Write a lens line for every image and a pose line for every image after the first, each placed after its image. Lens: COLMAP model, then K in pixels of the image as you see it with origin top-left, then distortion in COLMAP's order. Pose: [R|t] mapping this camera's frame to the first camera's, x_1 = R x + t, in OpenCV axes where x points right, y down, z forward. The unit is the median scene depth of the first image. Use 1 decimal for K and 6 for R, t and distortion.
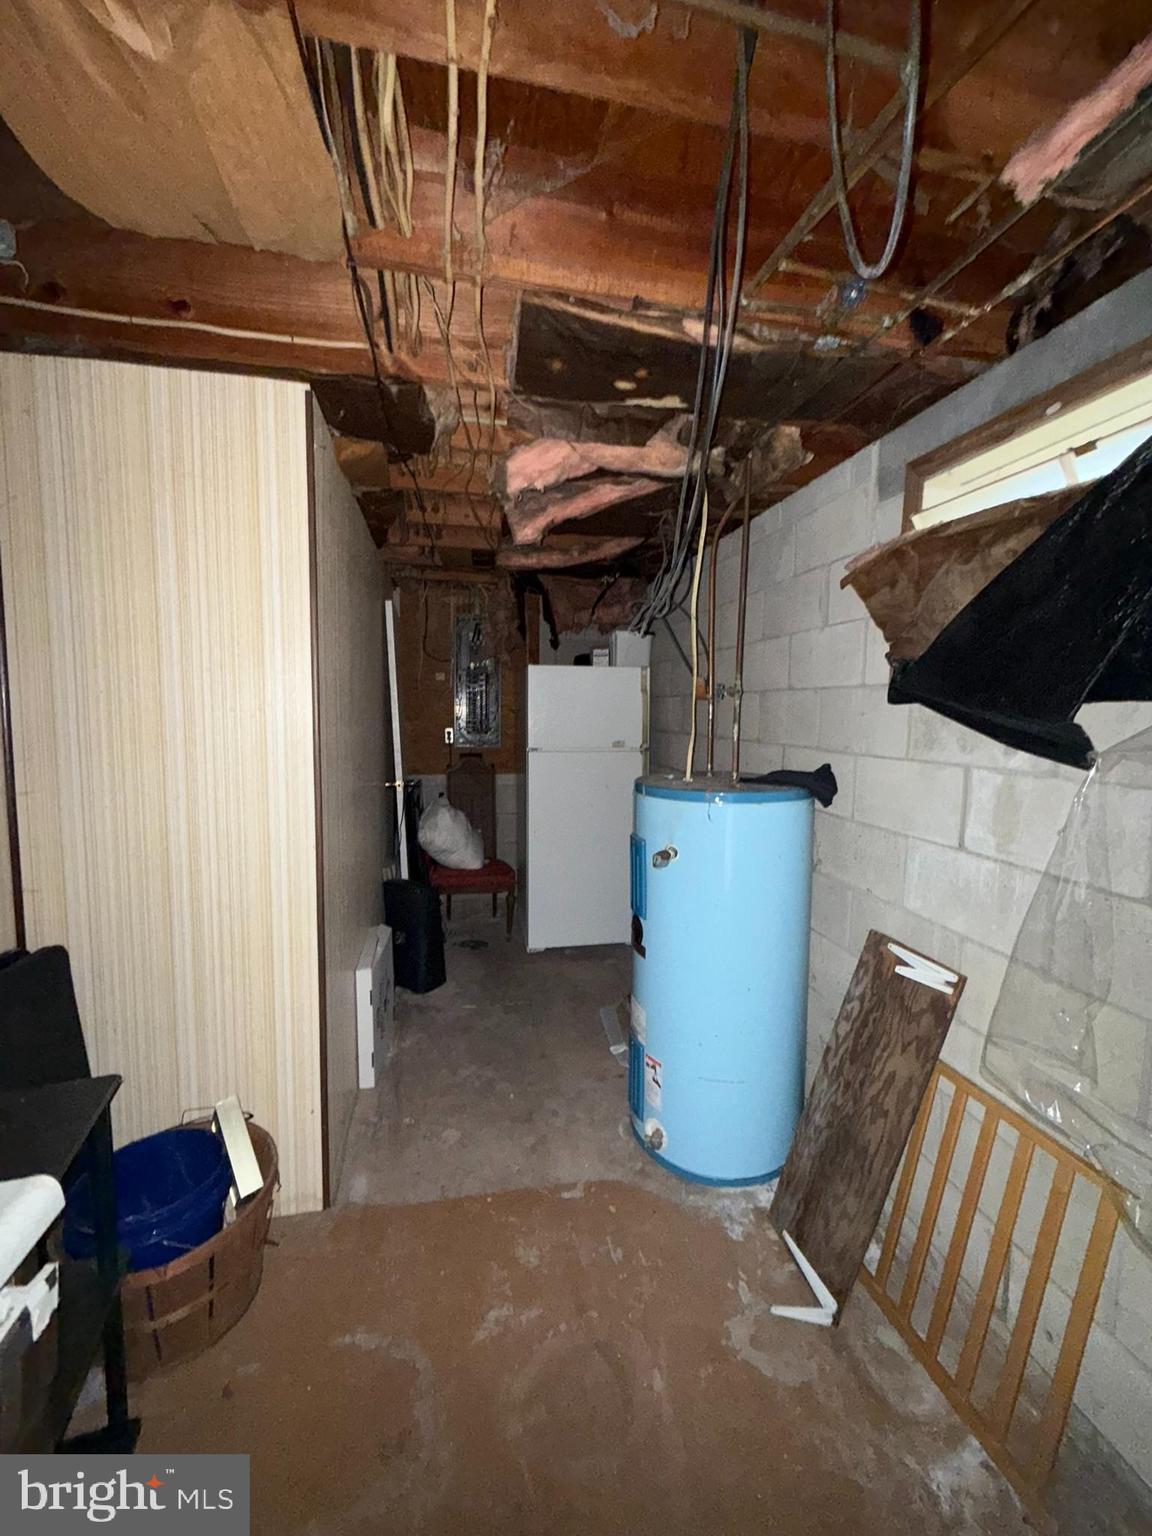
lens RADIAL K [[611.7, 0, 580.0], [0, 611.7, 760.9], [0, 0, 1]] dist [0.001665, -0.000033]
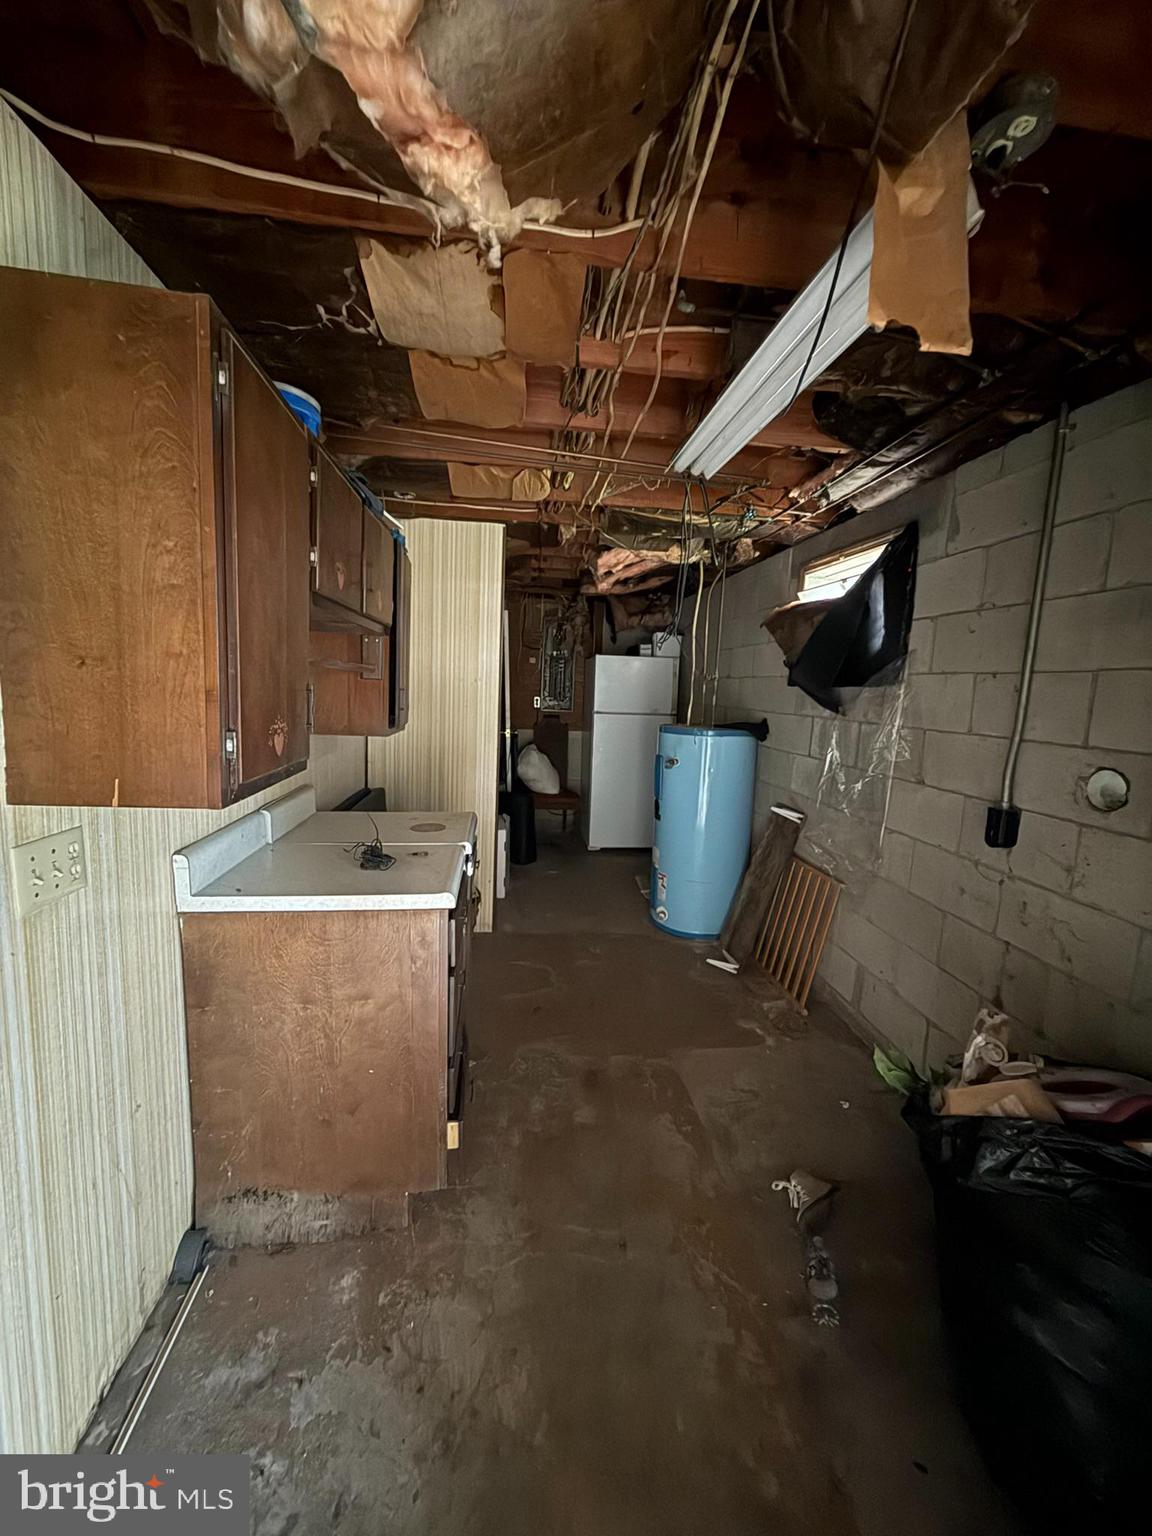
lens RADIAL K [[611.7, 0, 580.0], [0, 611.7, 760.9], [0, 0, 1]] dist [0.001665, -0.000033]
pose [[0.996403, 0.035810, -0.076798, -0.000254], [-0.033090, 0.998789, 0.036410, 0.049500], [0.078008, -0.033738, 0.996382, -0.516591]]
